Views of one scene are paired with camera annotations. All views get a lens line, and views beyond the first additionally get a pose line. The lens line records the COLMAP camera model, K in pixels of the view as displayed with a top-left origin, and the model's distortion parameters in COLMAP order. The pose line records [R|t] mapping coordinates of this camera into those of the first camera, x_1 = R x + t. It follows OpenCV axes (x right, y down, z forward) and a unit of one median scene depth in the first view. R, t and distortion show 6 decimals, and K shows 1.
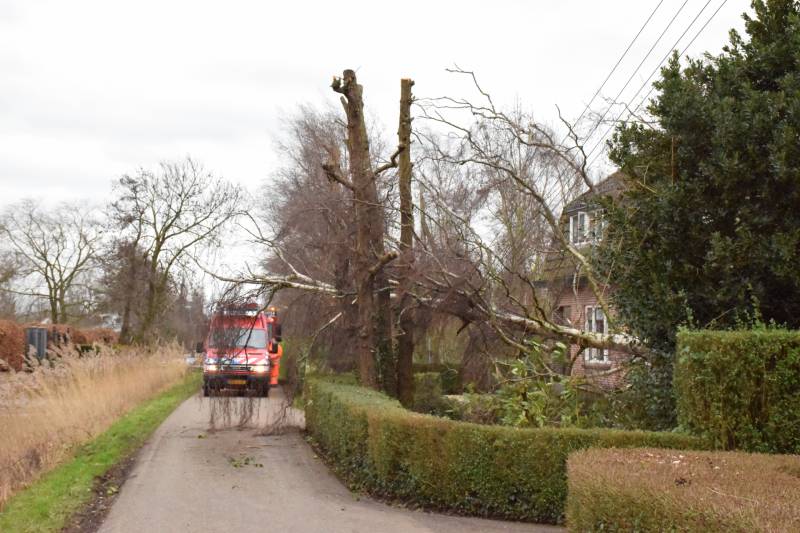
lens RADIAL K [[1336.0, 0, 400.0], [0, 1336.0, 266.5], [0, 0, 1]] dist [0.320987, 0.108337]
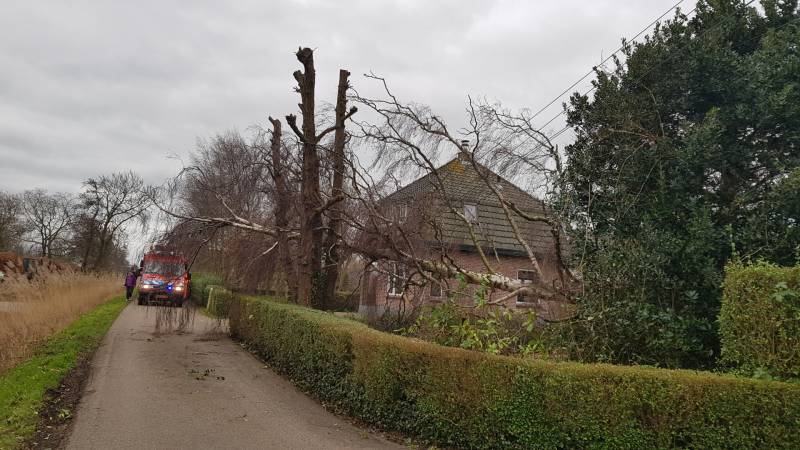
lens RADIAL K [[608.1, 0, 389.3], [0, 608.1, 224.9], [0, 0, 1]] dist [0.084827, -0.143153]
pose [[0.964550, 0.080881, 0.251200, -0.090885], [-0.069778, 0.996164, -0.052813, 0.038875], [-0.254508, 0.033412, 0.966493, 0.428469]]
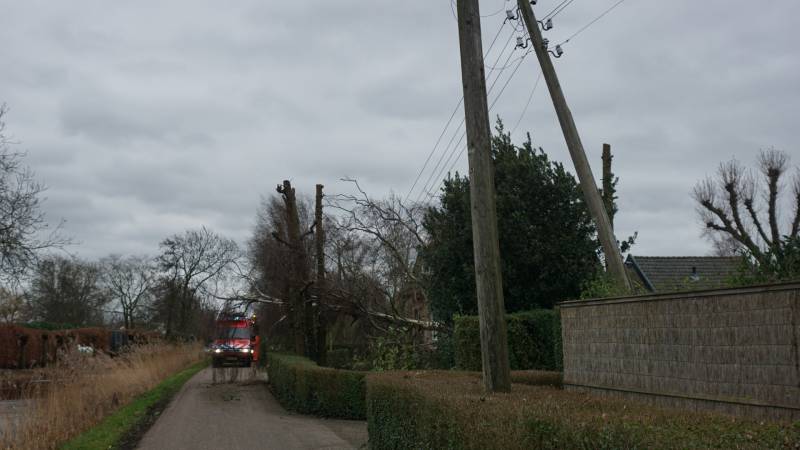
lens RADIAL K [[813.0, 0, 396.7], [0, 813.0, 234.2], [0, 0, 1]] dist [-0.004391, -0.003268]
pose [[0.997052, -0.022803, 0.073256, 0.027685], [0.027666, 0.997431, -0.066075, 0.003143], [-0.071561, 0.067907, 0.995122, -0.097106]]
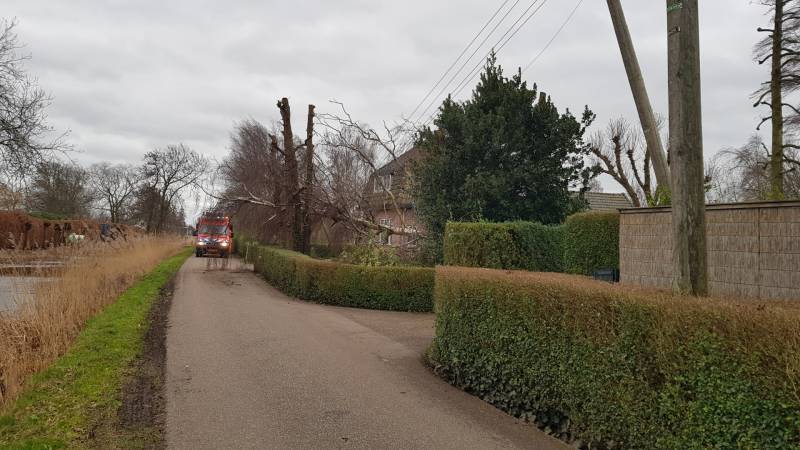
lens RADIAL K [[612.4, 0, 389.4], [0, 612.4, 219.4], [0, 0, 1]] dist [0.084536, -0.141929]
pose [[0.983463, 0.031374, 0.178369, -0.041455], [-0.035224, 0.999209, 0.018458, 0.017996], [-0.177649, -0.024436, 0.983791, 0.027867]]
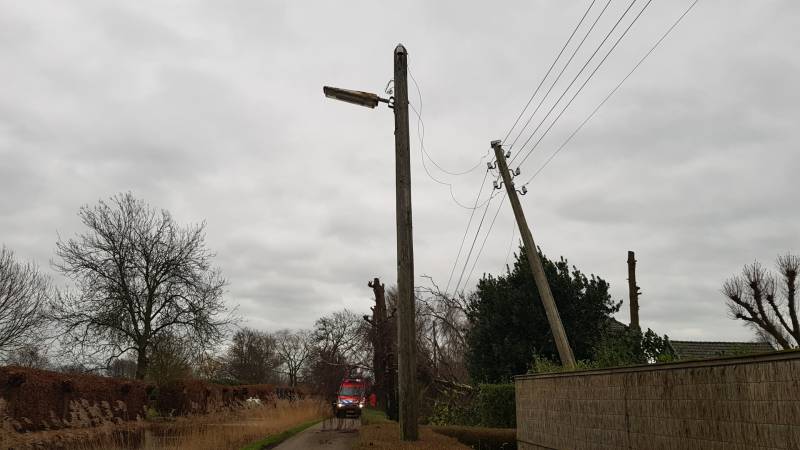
lens RADIAL K [[616.8, 0, 400.0], [0, 616.8, 225.0], [0, 0, 1]] dist [0.094059, -0.156475]
pose [[0.995460, -0.020032, -0.093044, 0.112184], [-0.000246, 0.977054, -0.212993, 0.002266], [0.095176, 0.212049, 0.972613, -0.134574]]
